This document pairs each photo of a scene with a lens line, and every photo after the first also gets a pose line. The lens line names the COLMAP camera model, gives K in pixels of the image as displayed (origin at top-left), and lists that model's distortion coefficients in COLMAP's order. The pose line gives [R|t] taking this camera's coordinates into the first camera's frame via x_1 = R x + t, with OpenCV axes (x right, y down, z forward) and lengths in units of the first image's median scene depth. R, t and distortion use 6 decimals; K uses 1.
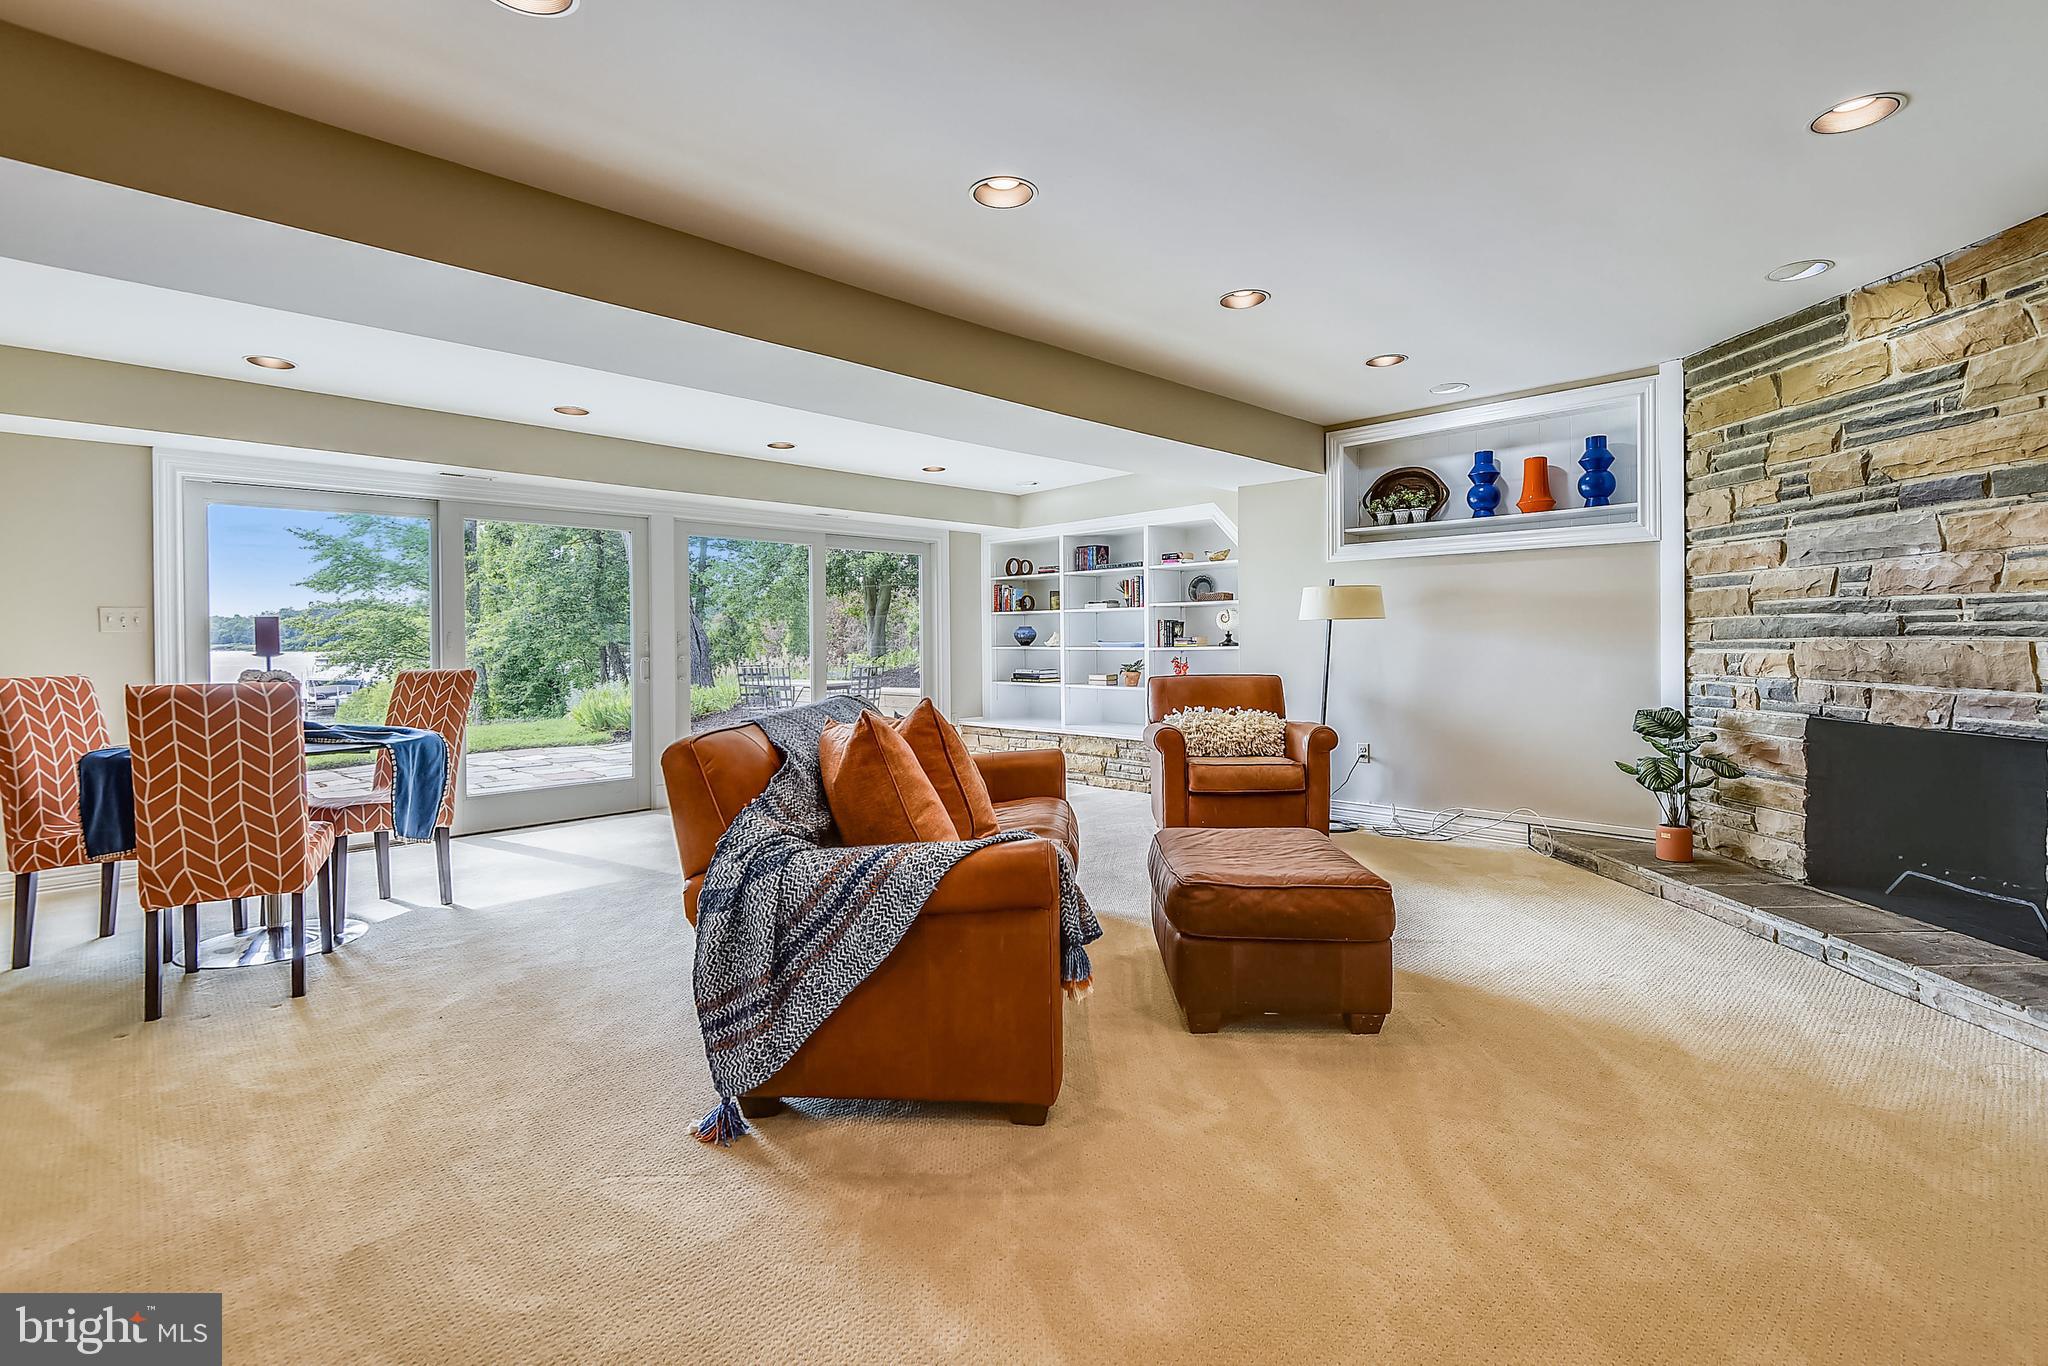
lens RADIAL K [[941.7, 0, 1027.8], [0, 941.7, 650.3], [0, 0, 1]] dist [0.003582, -0.006229]
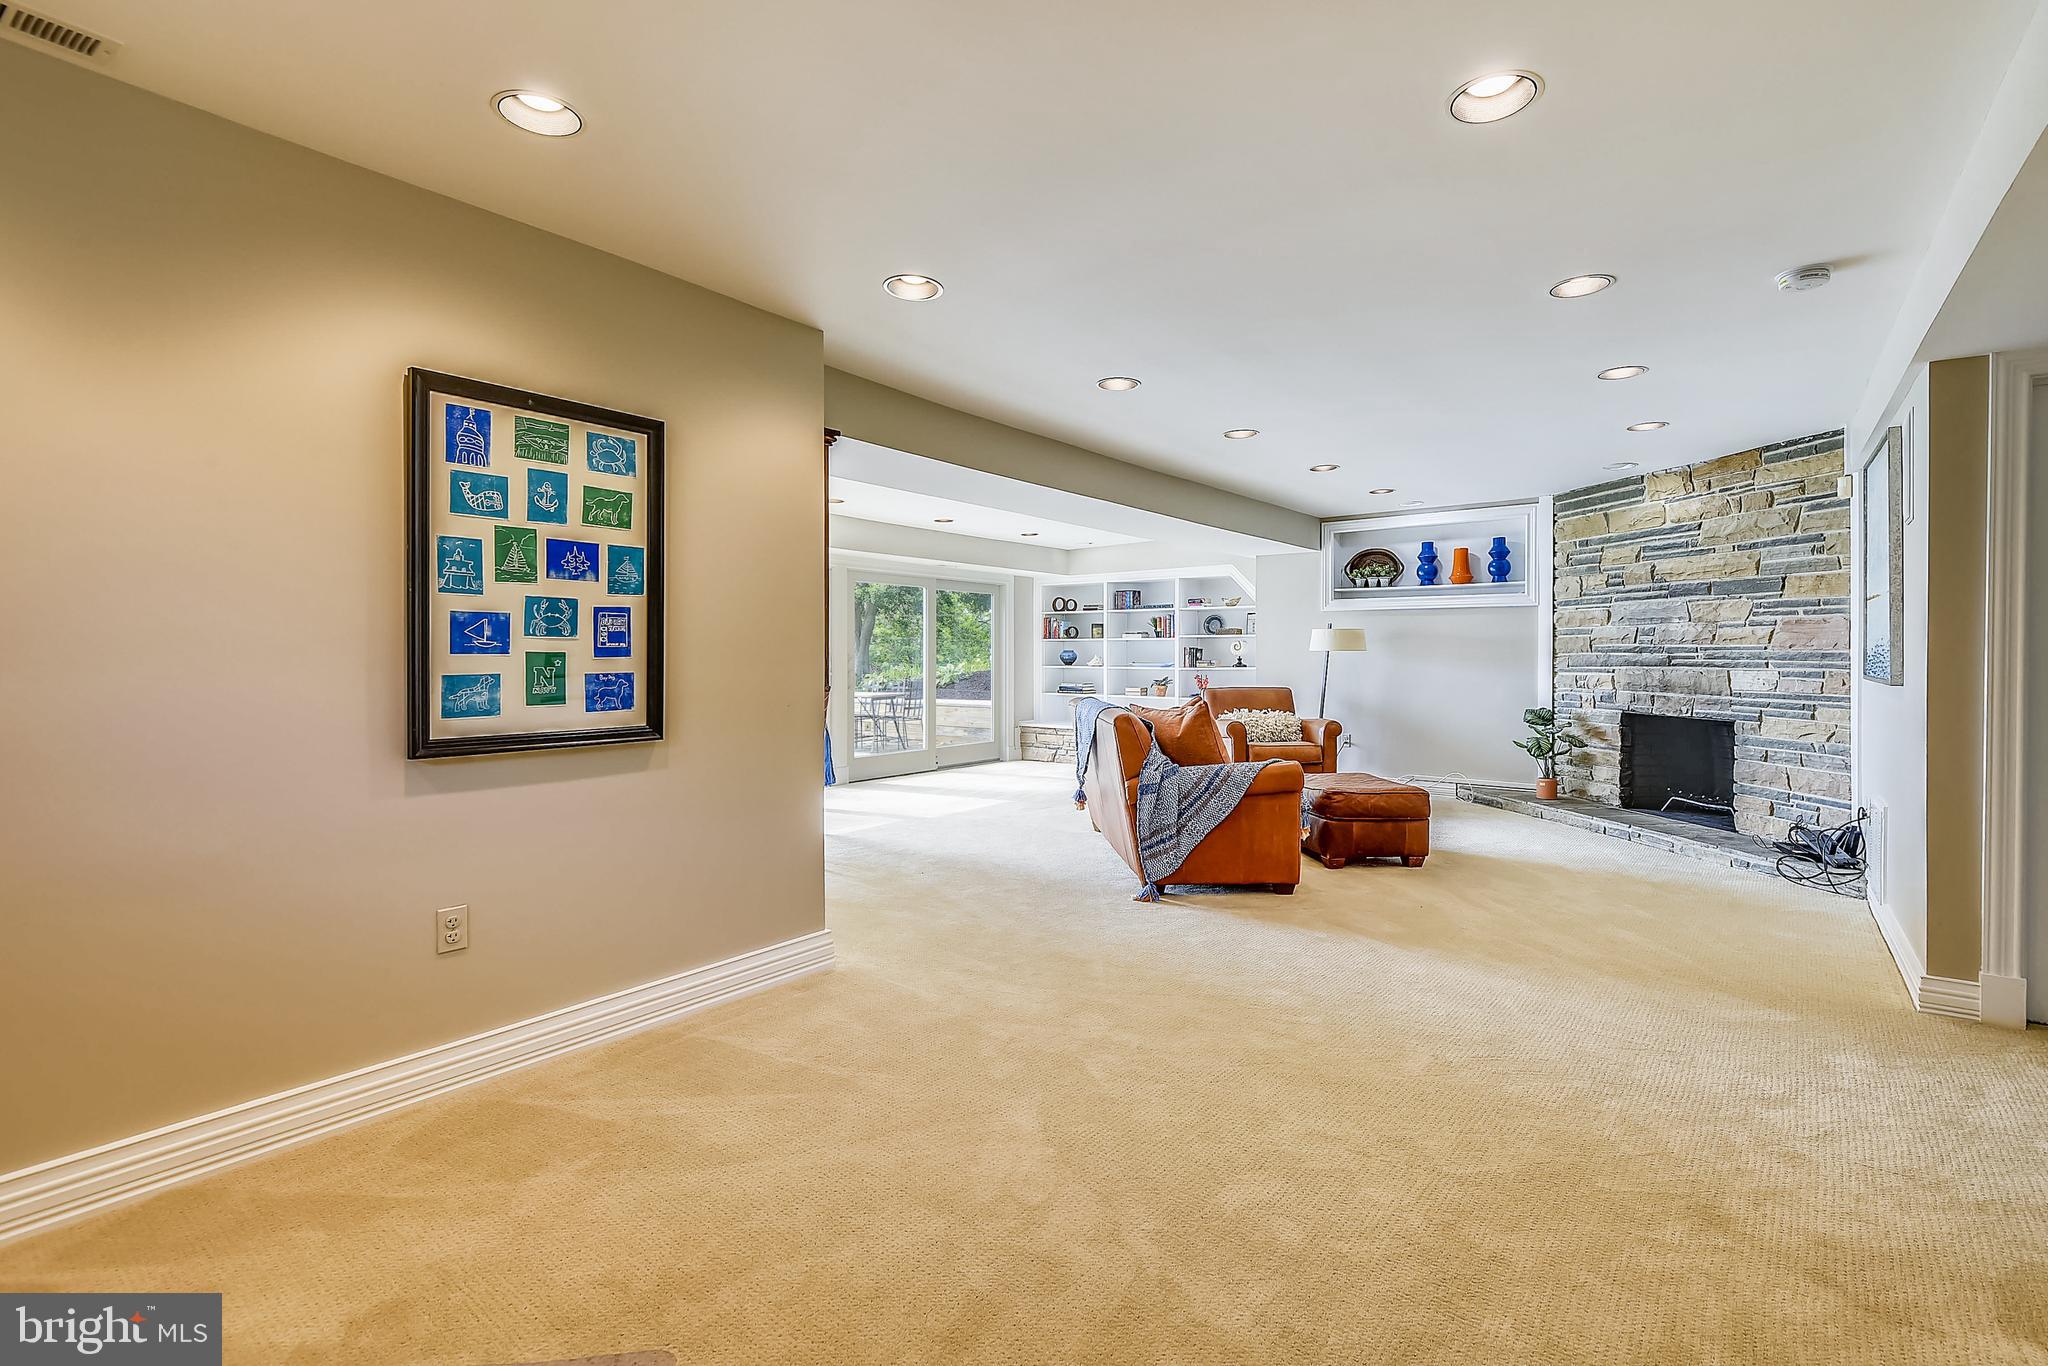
lens RADIAL K [[936.8, 0, 1027.7], [0, 936.8, 668.5], [0, 0, 1]] dist [0.035639, -0.028588]
pose [[0.991078, 0.007777, 0.133060, -0.457478], [-0.007996, 0.999967, 0.001109, -0.002763], [-0.133047, -0.002163, 0.991107, -0.545114]]
